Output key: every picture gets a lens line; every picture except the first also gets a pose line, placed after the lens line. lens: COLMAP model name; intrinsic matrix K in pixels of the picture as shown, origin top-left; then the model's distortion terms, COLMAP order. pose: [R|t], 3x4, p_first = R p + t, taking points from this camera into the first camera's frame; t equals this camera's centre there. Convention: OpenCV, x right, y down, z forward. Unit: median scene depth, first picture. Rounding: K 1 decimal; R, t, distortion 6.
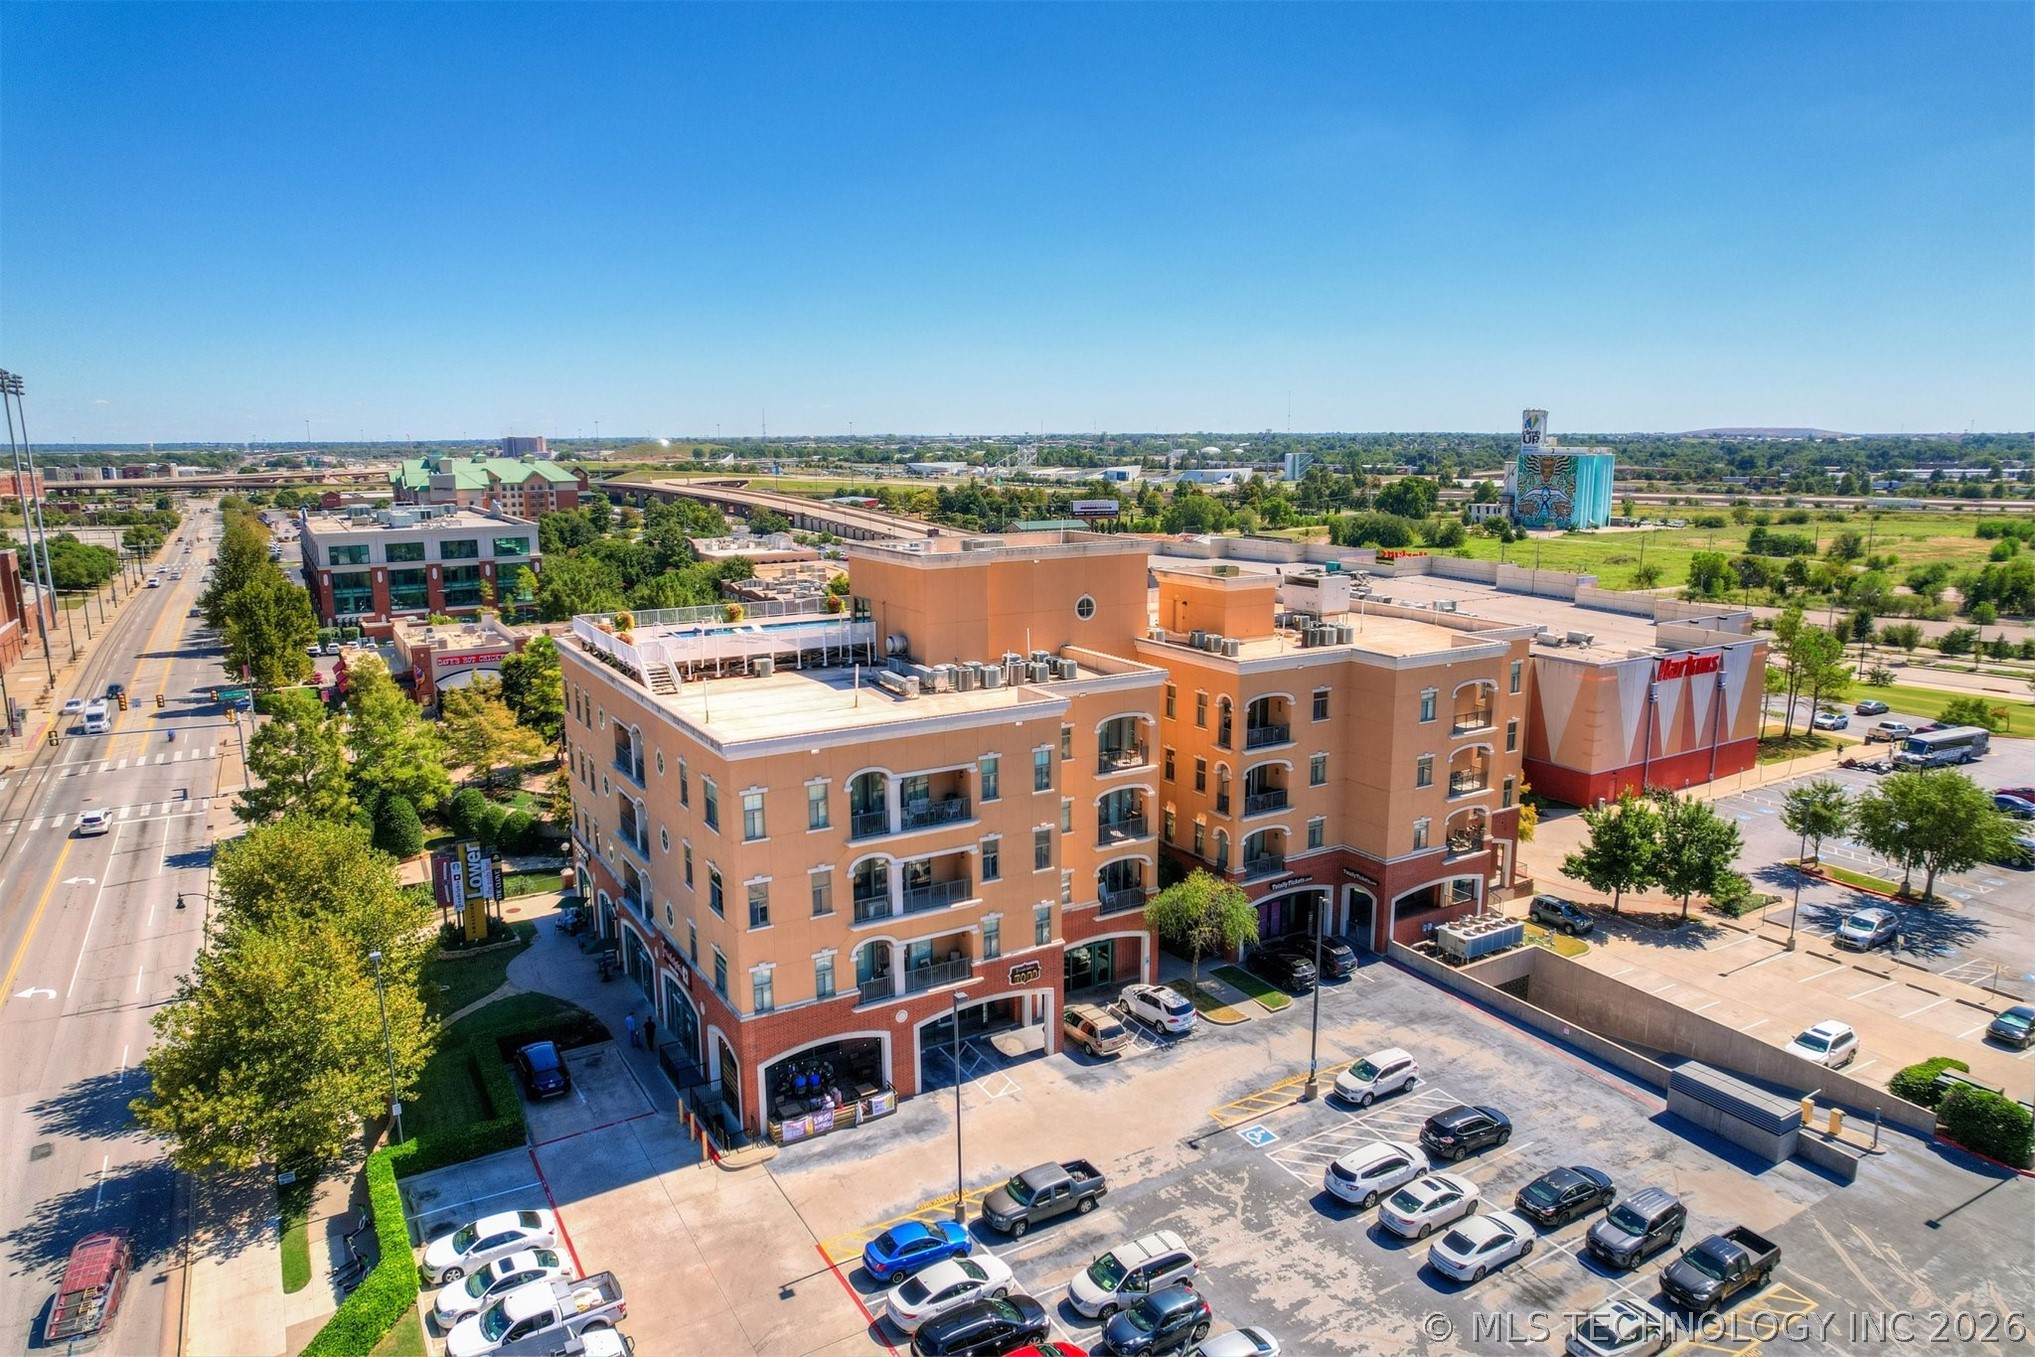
lens RADIAL K [[1300.6, 0, 1029.0], [0, 1300.6, 678.0], [0, 0, 1]] dist [-0.081987, 0.076122]
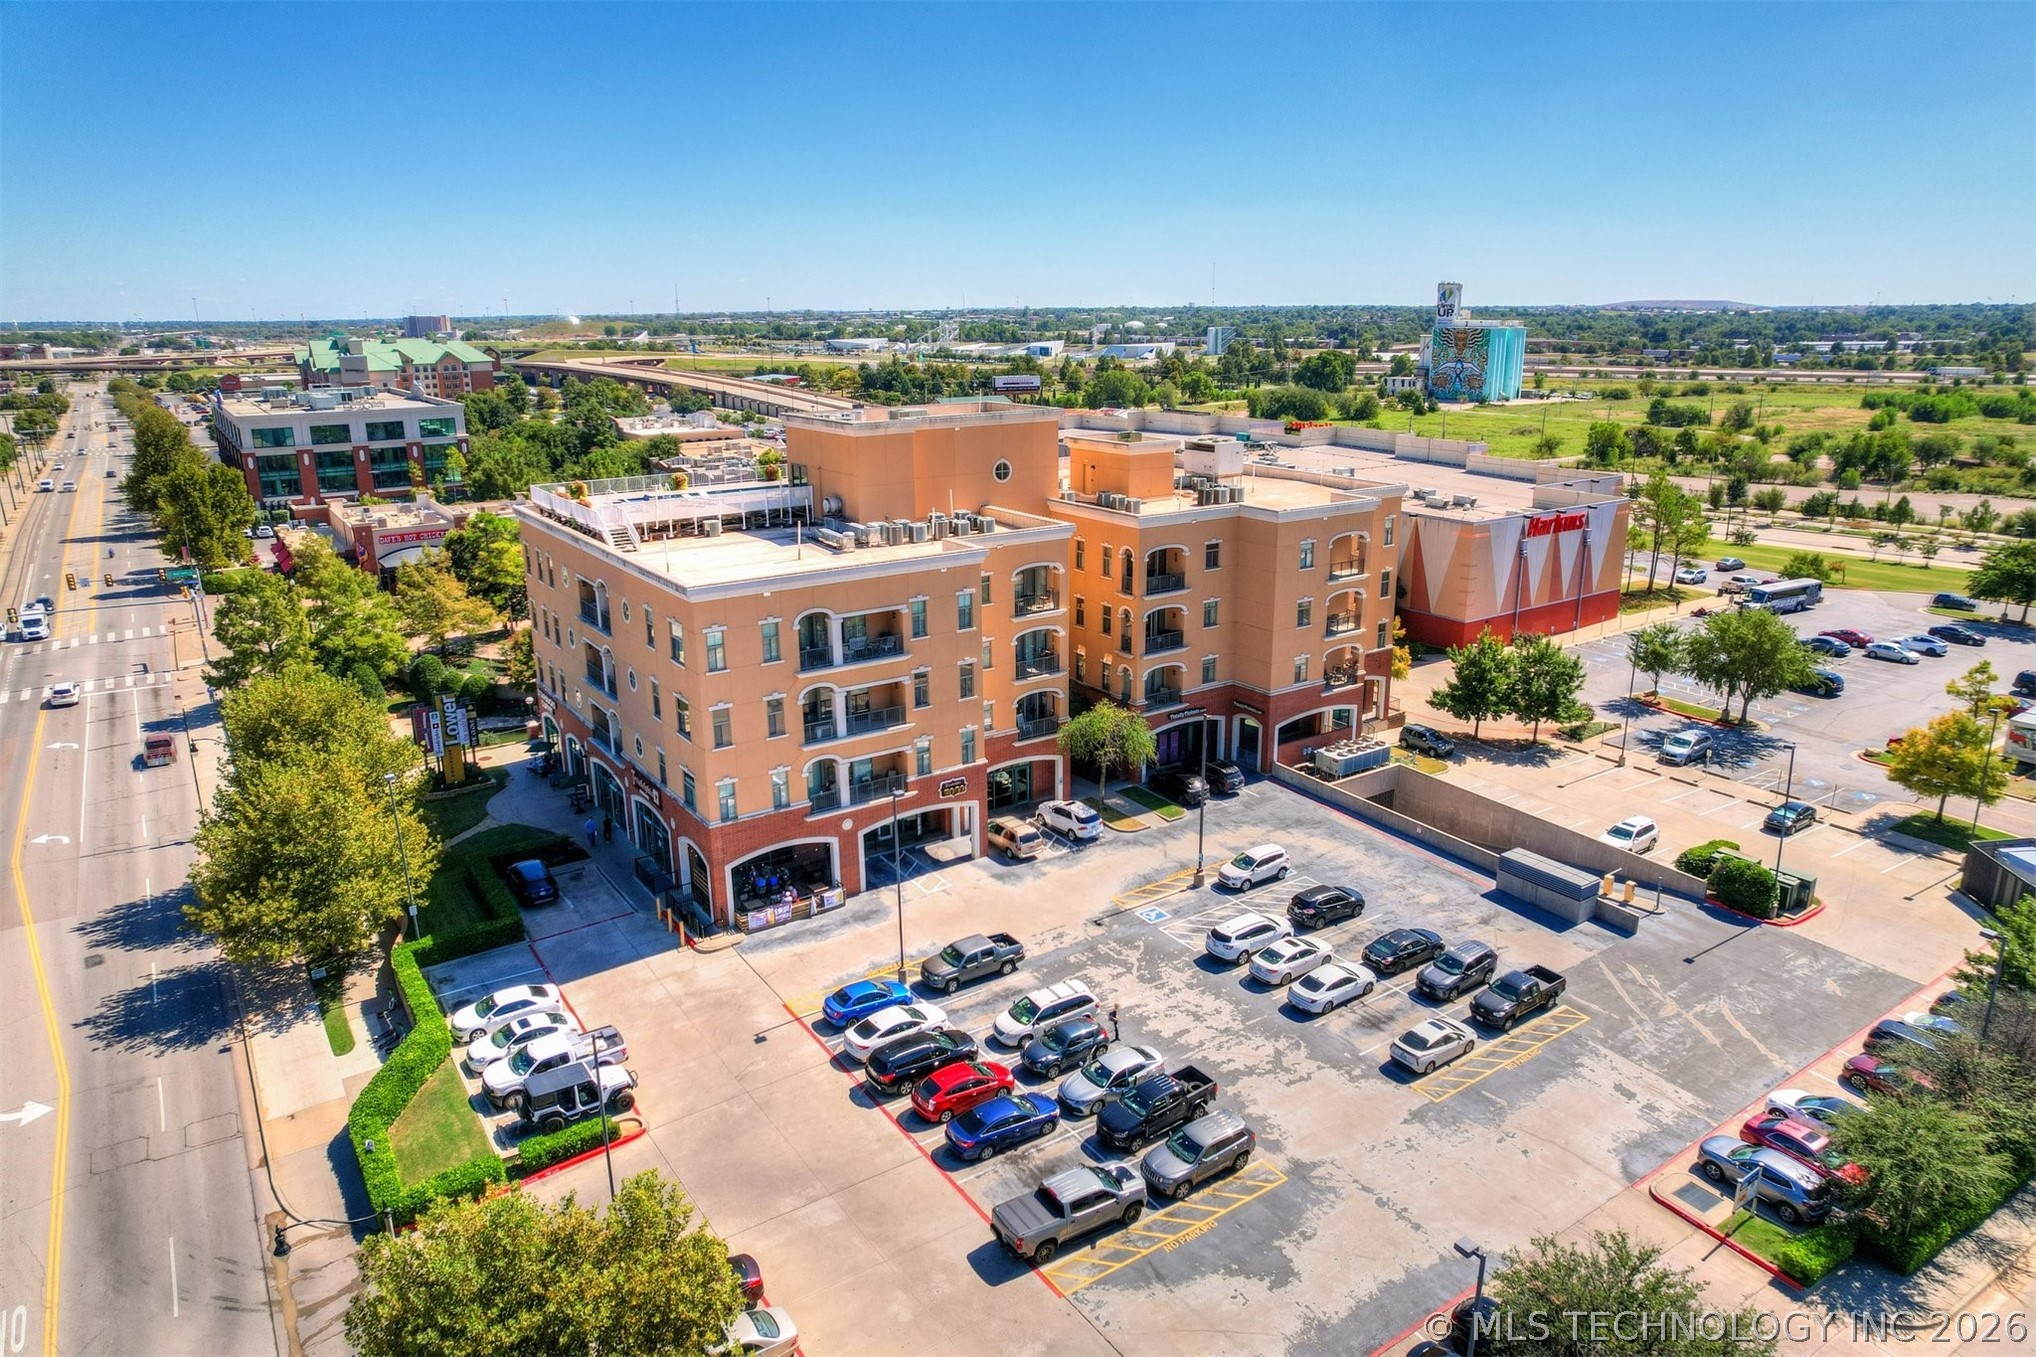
lens RADIAL K [[1301.3, 0, 1029.5], [0, 1301.3, 678.0], [0, 0, 1]] dist [-0.081987, 0.076122]
pose [[0.998277, -0.019520, 0.055337, 0.002081], [0.014329, 0.995591, 0.092702, 0.019306], [-0.056903, -0.091749, 0.994155, -0.116711]]
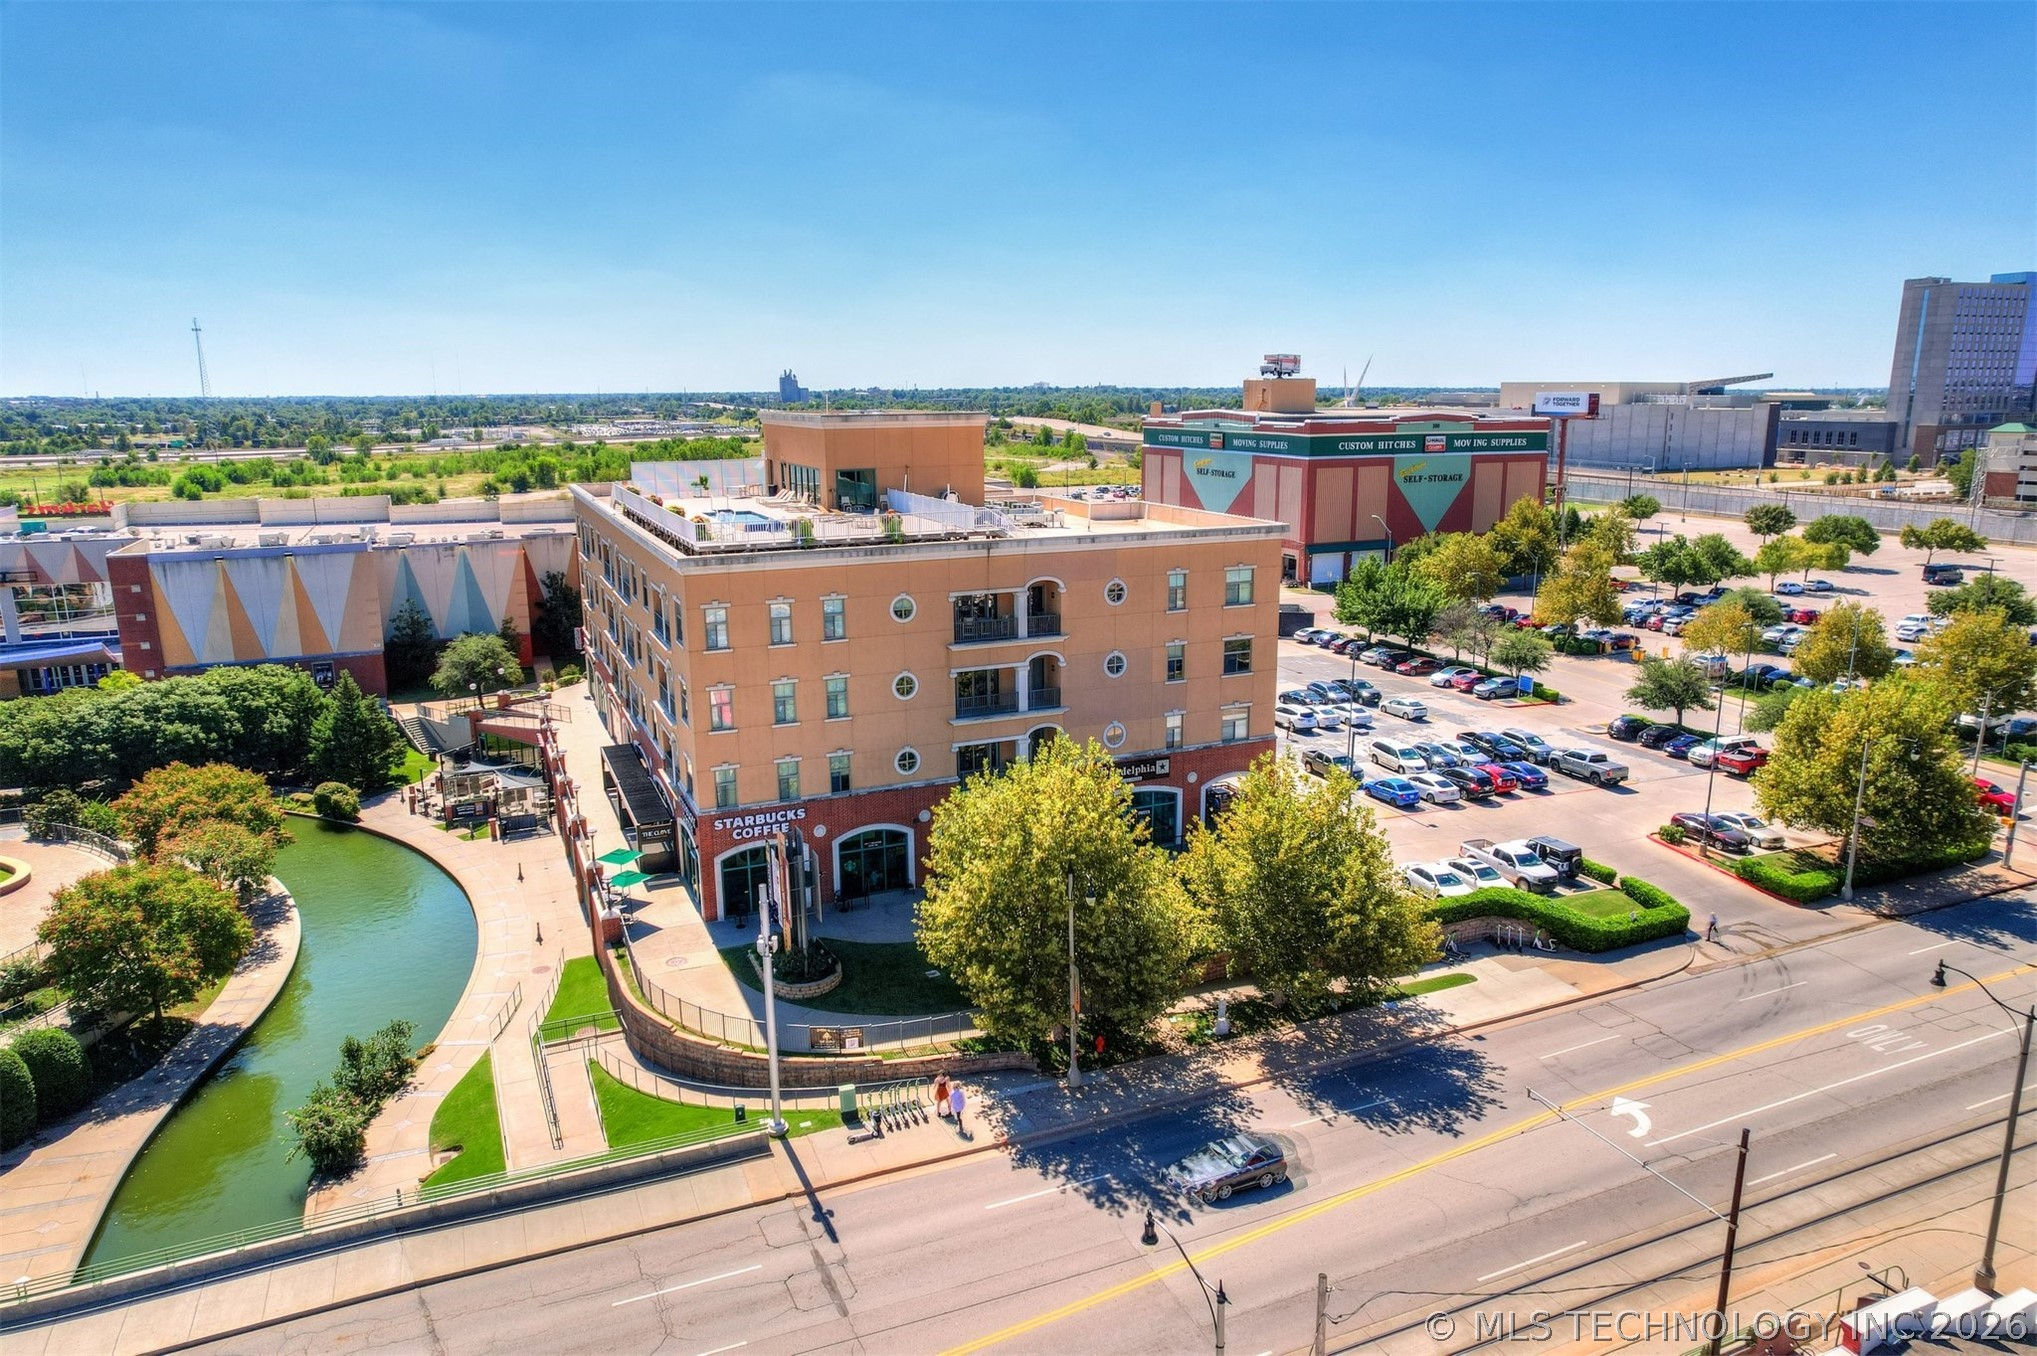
lens RADIAL K [[1301.9, 0, 1030.0], [0, 1301.9, 677.5], [0, 0, 1]] dist [-0.081987, 0.076122]
pose [[0.124953, -0.210985, 0.969470, -1.097359], [0.188481, 0.964382, 0.185585, -0.064935], [-0.974095, 0.159538, 0.160269, 0.726090]]
